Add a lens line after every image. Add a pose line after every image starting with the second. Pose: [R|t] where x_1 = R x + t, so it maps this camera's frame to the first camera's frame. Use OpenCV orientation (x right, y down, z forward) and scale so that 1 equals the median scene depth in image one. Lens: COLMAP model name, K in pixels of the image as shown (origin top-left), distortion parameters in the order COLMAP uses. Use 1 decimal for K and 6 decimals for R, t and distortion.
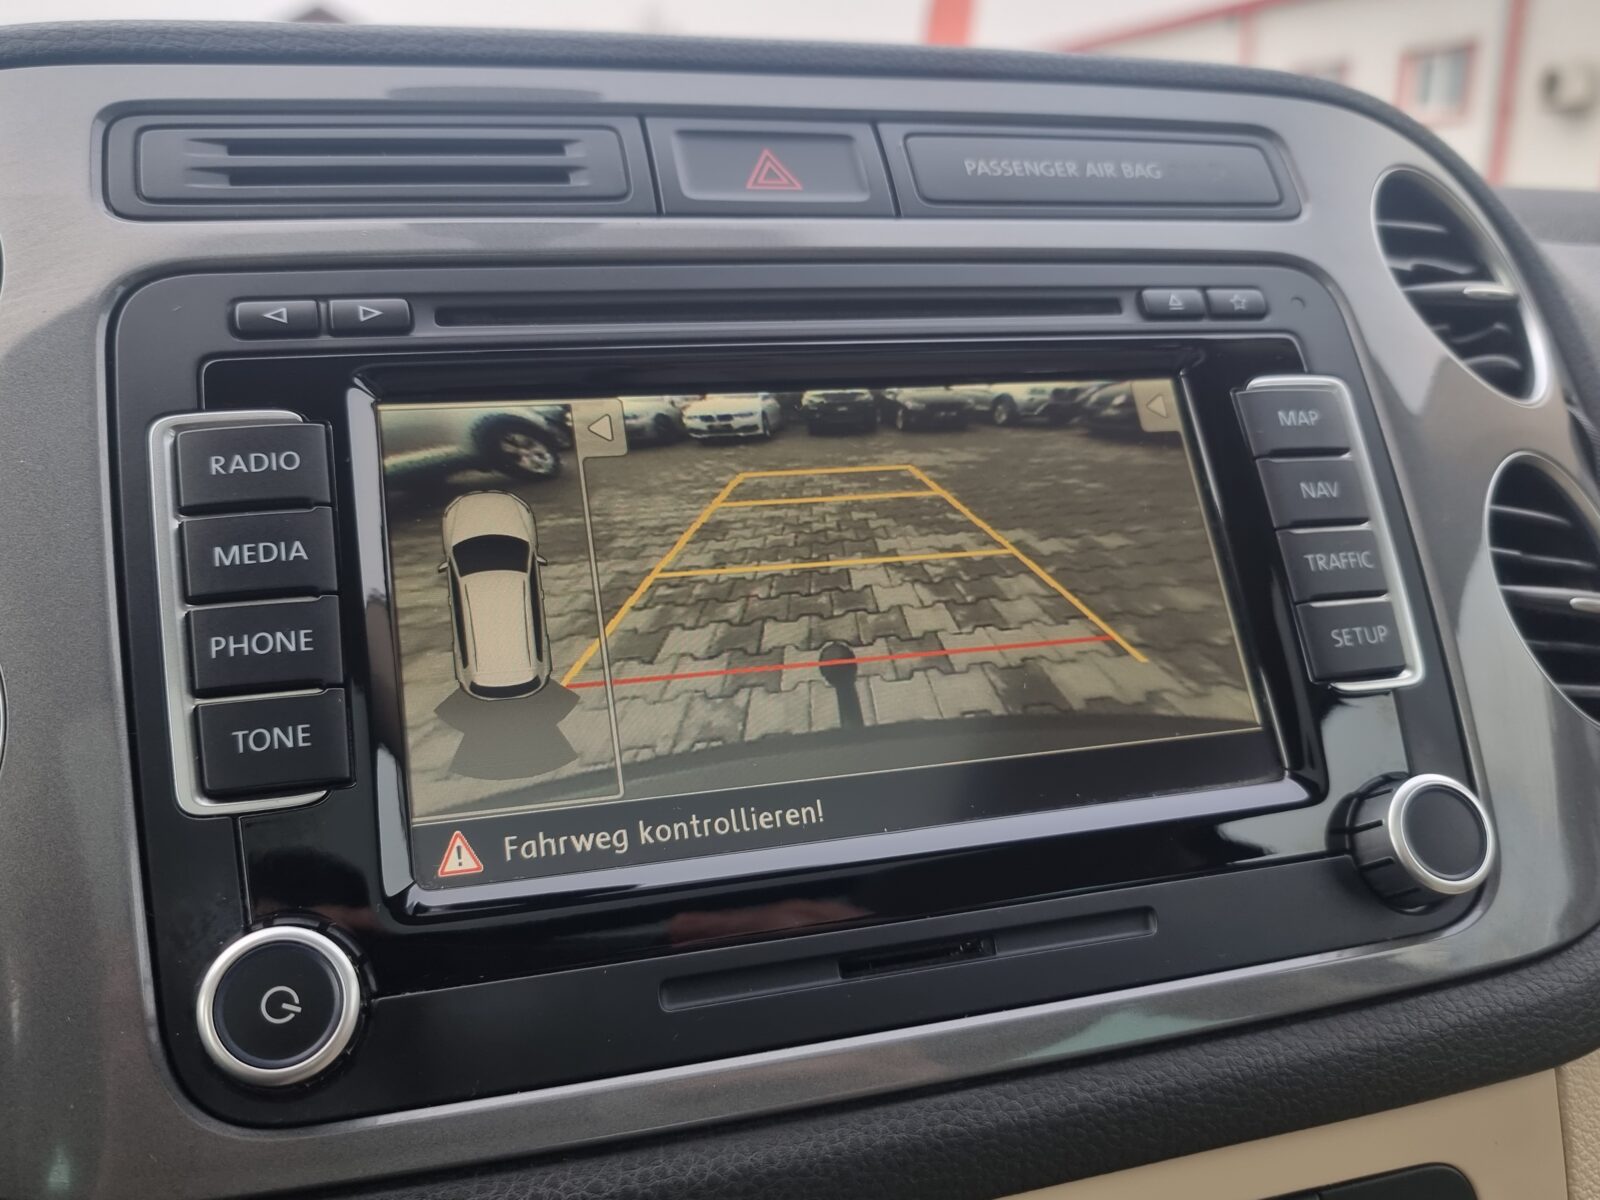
lens RADIAL K [[1431.5, 0, 807.3], [0, 1431.5, 608.8], [0, 0, 1]] dist [-0.002818, 0.004284]
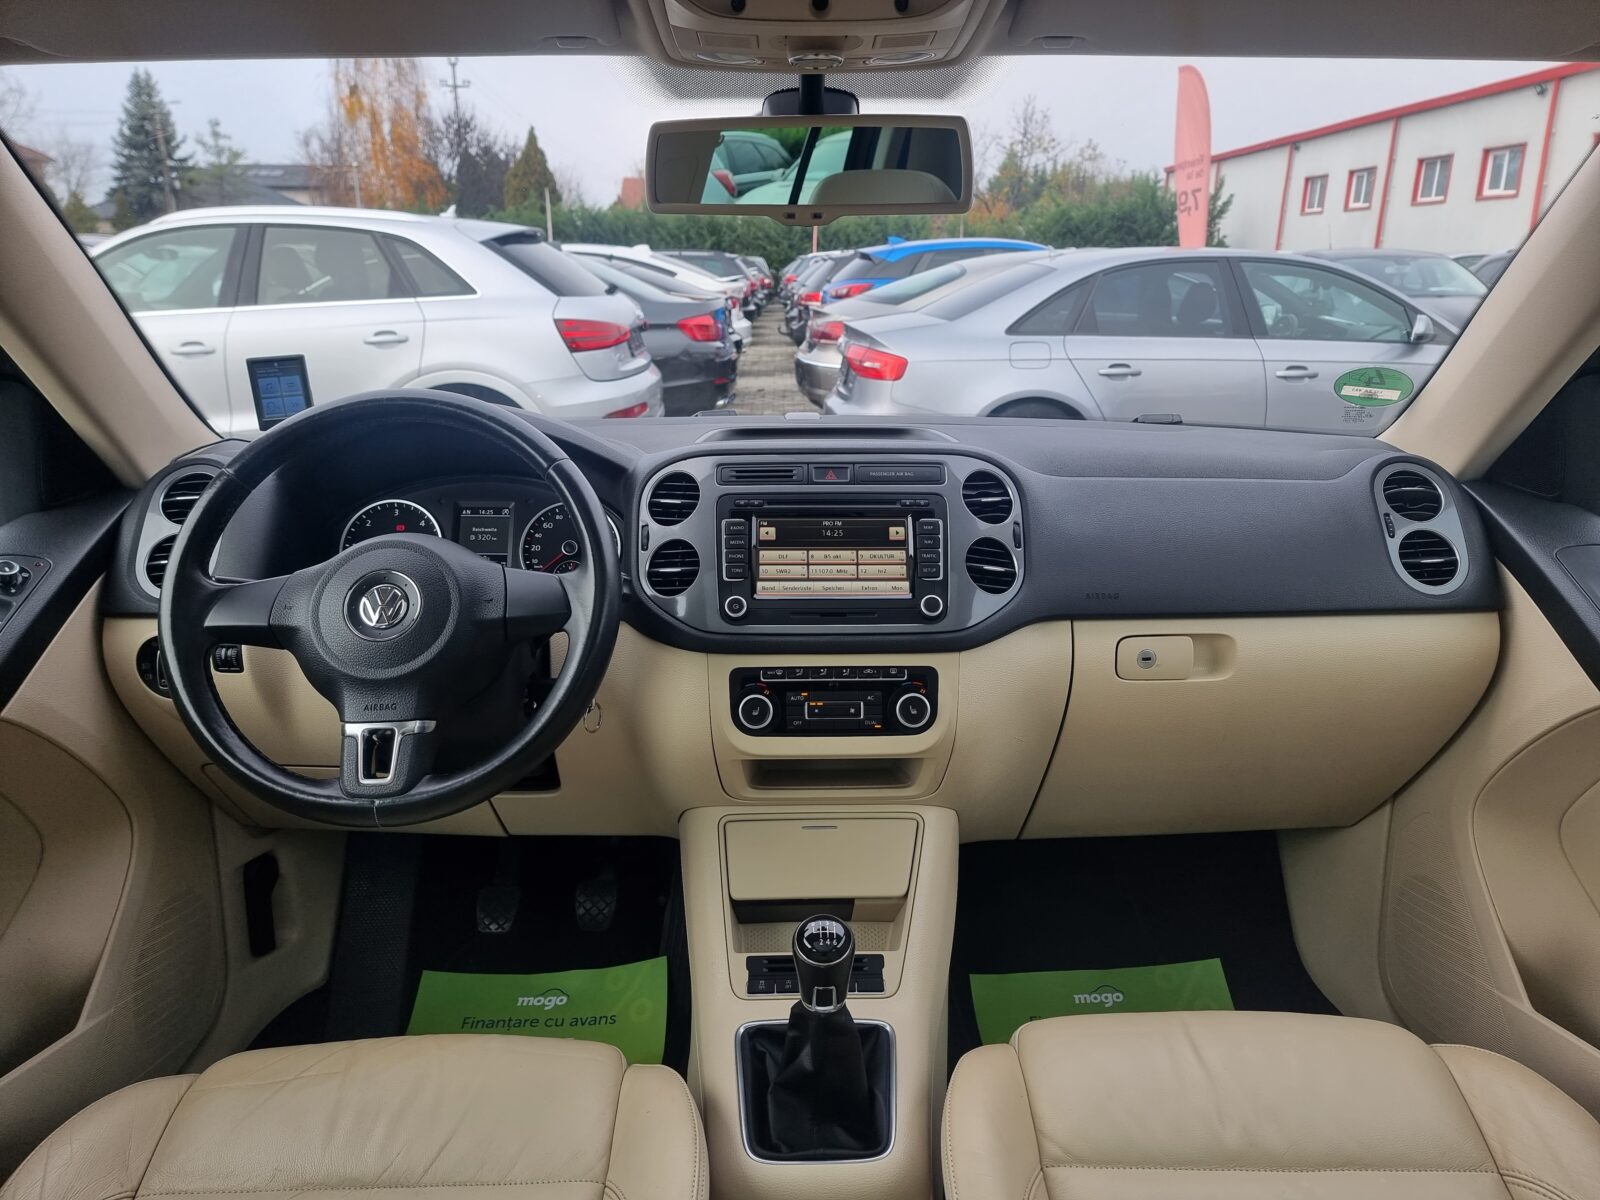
lens RADIAL K [[1107.8, 0, 811.1], [0, 1107.8, 602.8], [0, 0, 1]] dist [0.066954, -0.056372]
pose [[0.960202, 0.082122, -0.266961, 1.157726], [-0.072613, 0.996330, 0.045314, -0.015122], [0.269702, -0.024126, 0.962641, -3.331389]]
